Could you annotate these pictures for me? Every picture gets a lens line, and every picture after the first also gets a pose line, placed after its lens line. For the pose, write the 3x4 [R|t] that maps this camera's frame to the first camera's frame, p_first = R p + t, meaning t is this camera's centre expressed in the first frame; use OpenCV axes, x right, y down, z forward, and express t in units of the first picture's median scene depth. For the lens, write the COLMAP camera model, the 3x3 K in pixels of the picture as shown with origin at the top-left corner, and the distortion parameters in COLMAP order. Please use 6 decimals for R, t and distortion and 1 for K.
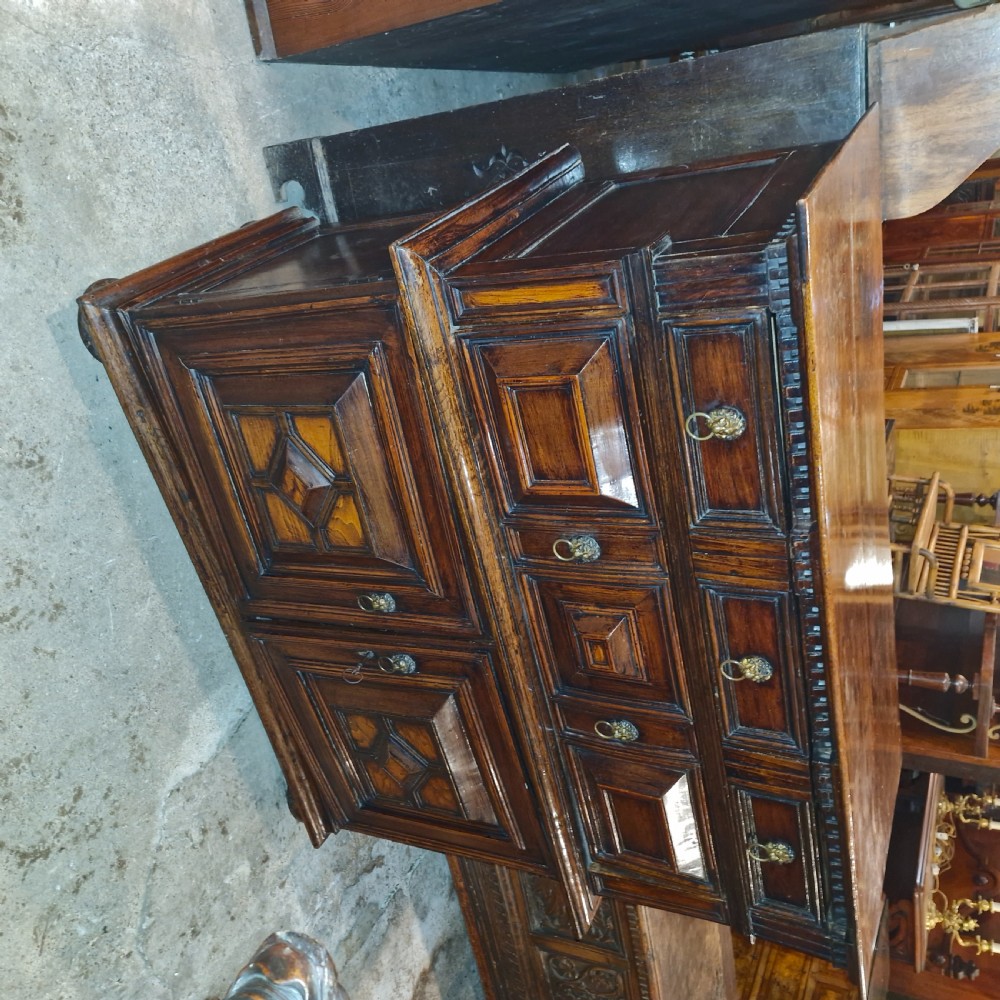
lens RADIAL K [[931.0, 0, 502.0], [0, 931.0, 521.9], [0, 0, 1]] dist [0.117851, -0.152296]
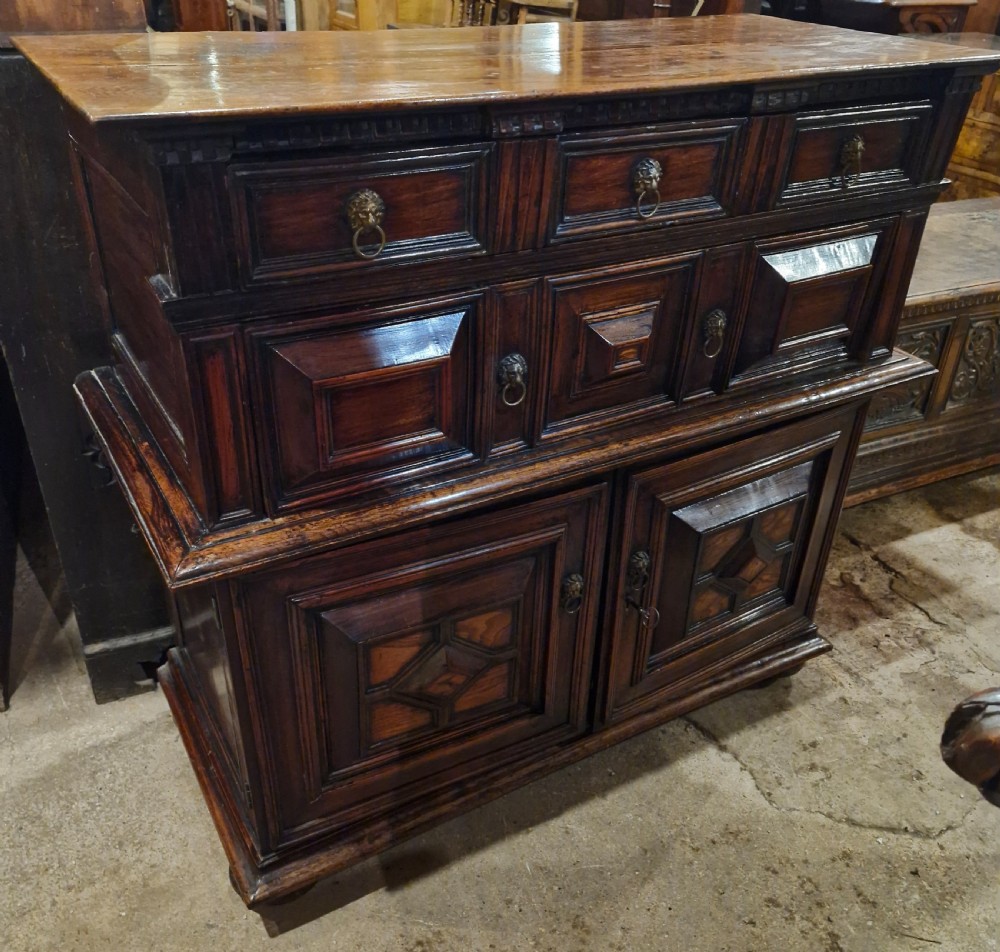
lens RADIAL K [[947.2, 0, 503.4], [0, 947.2, 497.4], [0, 0, 1]] dist [0.109545, -0.151018]
pose [[0.000858, -0.998171, -0.060443, 0.017816], [0.999998, 0.000759, 0.001666, 0.015439], [-0.001617, -0.060444, 0.998170, 0.060976]]
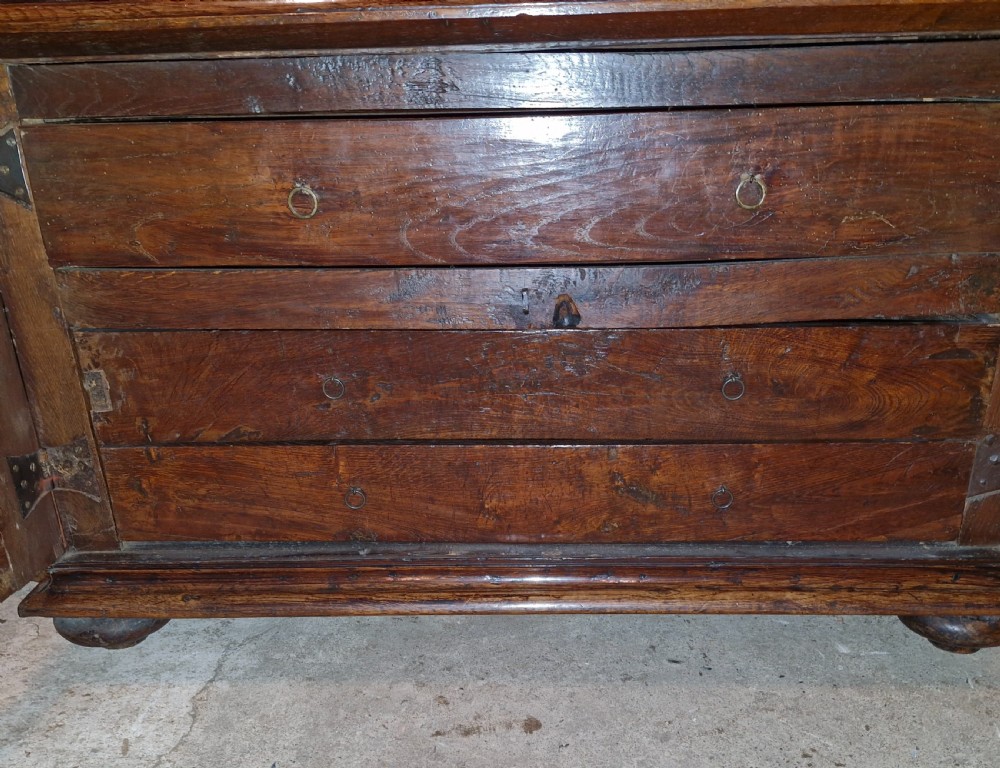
lens RADIAL K [[903.3, 0, 504.1], [0, 903.3, 494.8], [0, 0, 1]] dist [0.147552, -0.255639]
pose [[0.210984, -0.976951, 0.032436, -0.267974], [0.841551, 0.164661, -0.514469, 0.417350], [0.497270, 0.135841, 0.856896, 0.485071]]
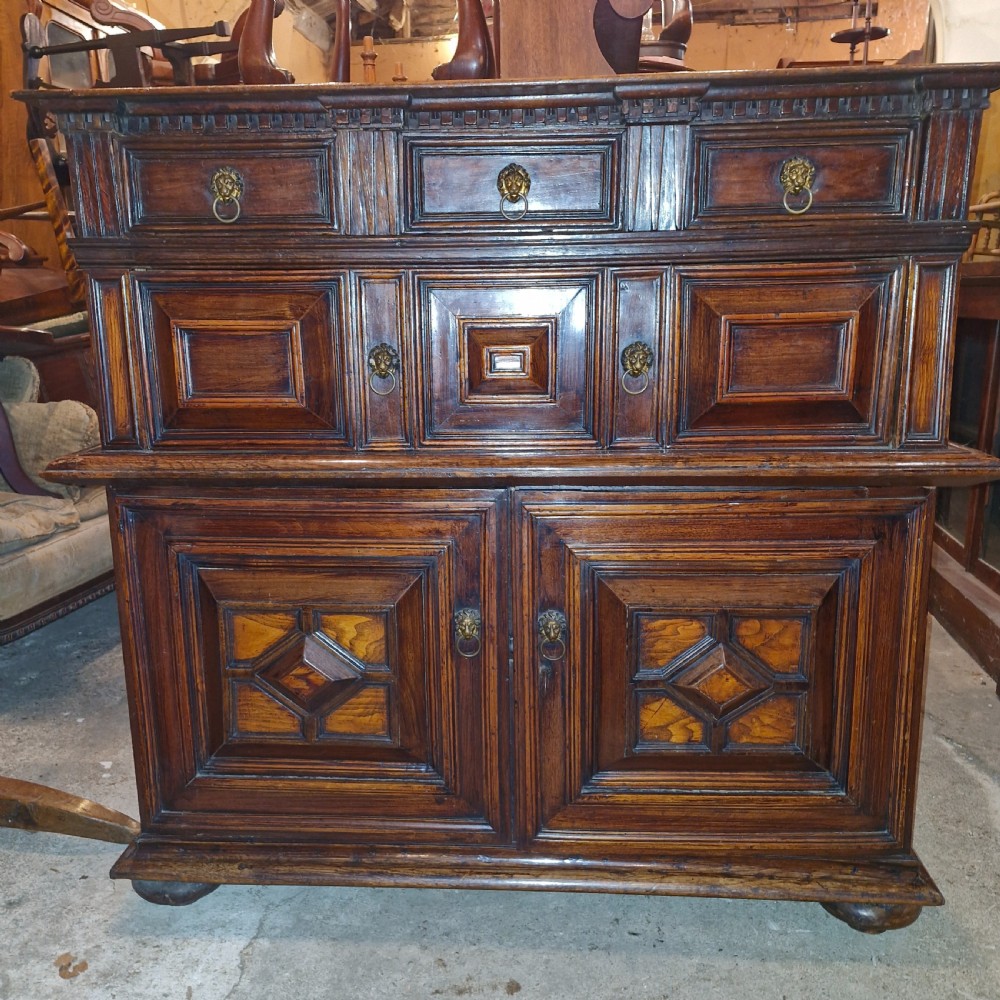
lens RADIAL K [[946.2, 0, 486.5], [0, 946.2, 516.8], [0, 0, 1]] dist [0.123246, -0.188033]
pose [[0.236378, -0.947023, 0.217422, -0.202966], [0.822264, 0.075742, -0.564043, 0.550695], [0.517694, 0.312106, 0.796607, 0.264054]]
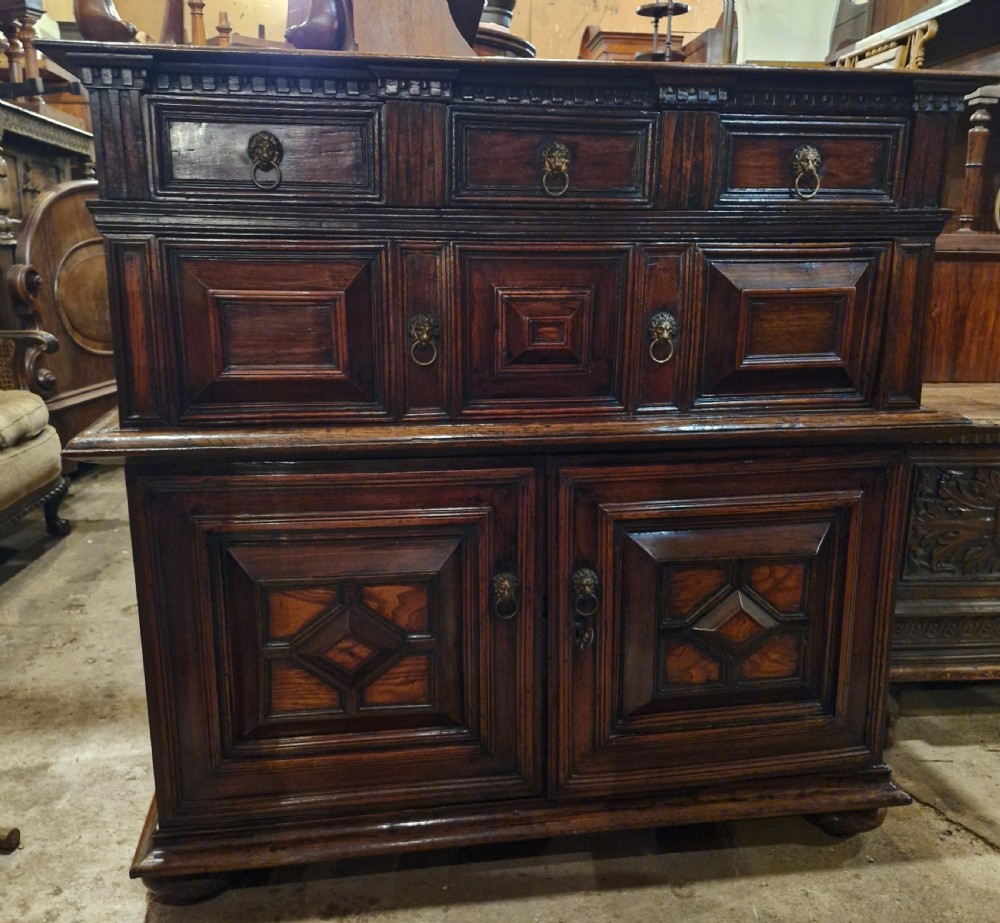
lens RADIAL K [[954.7, 0, 512.8], [0, 954.7, 504.0], [0, 0, 1]] dist [0.113259, -0.153929]
pose [[0.144204, -0.959802, 0.240801, -0.250109], [0.932982, 0.050778, -0.356323, 0.387511], [0.329772, 0.276046, 0.902801, 0.147623]]
